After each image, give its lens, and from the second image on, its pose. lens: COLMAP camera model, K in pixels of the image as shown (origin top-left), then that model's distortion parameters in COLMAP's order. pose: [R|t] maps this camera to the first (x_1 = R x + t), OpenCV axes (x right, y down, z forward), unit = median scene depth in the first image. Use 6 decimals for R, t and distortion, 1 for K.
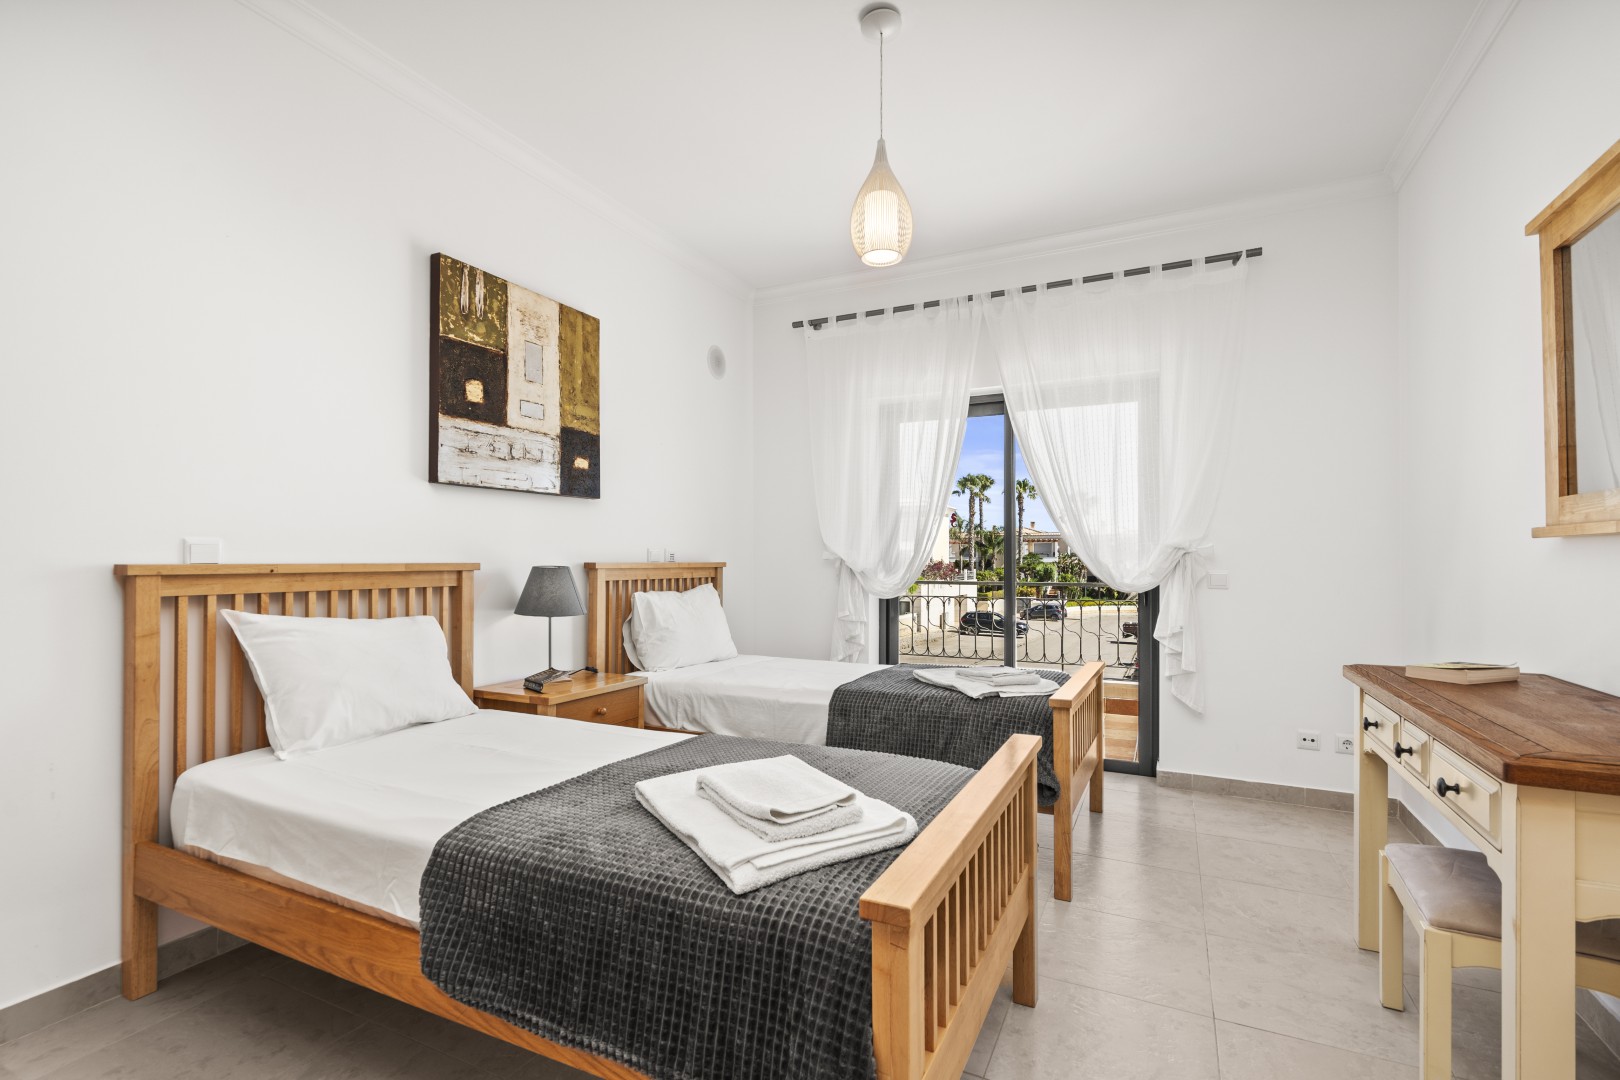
lens RADIAL K [[740.8, 0, 810.0], [0, 740.8, 540.0], [0, 0, 1]] dist [-0.001094, -0.000015]
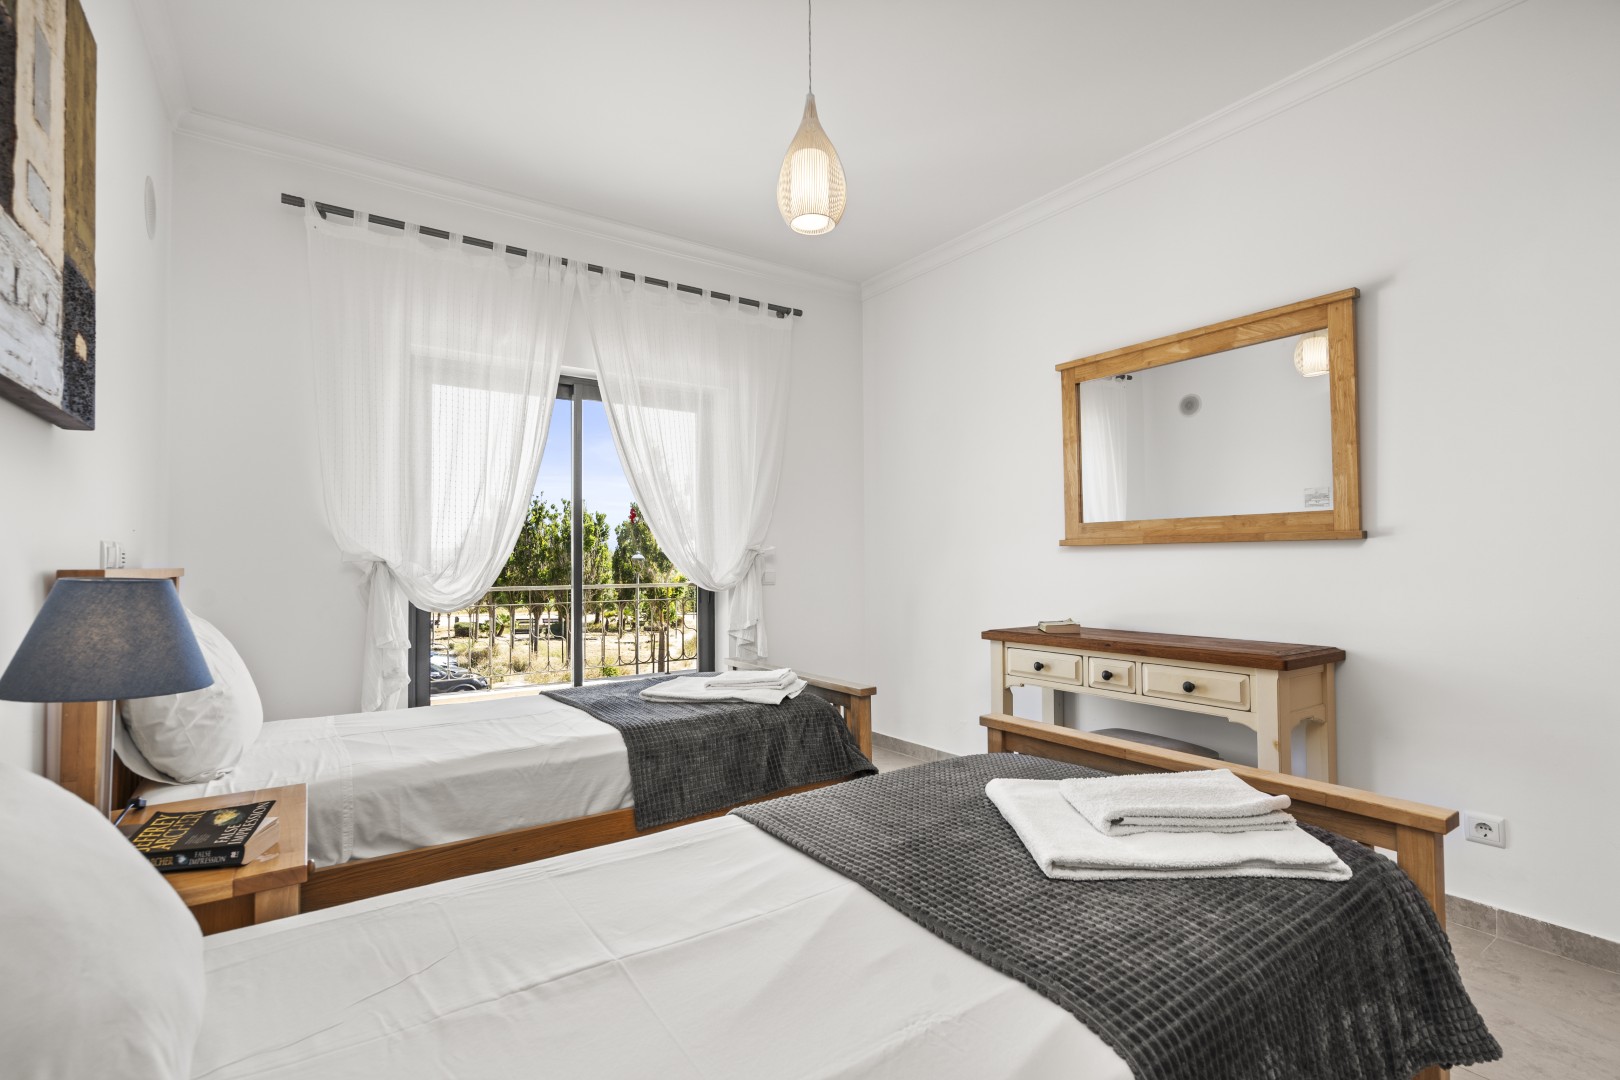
lens RADIAL K [[732.8, 0, 810.0], [0, 732.8, 540.0], [0, 0, 1]] dist [-0.000138, 0.000139]
pose [[0.491399, 0.022969, 0.870632, -0.443449], [-0.015110, 0.999727, -0.017847, 0.012662], [-0.870804, -0.004385, 0.491611, 0.375887]]
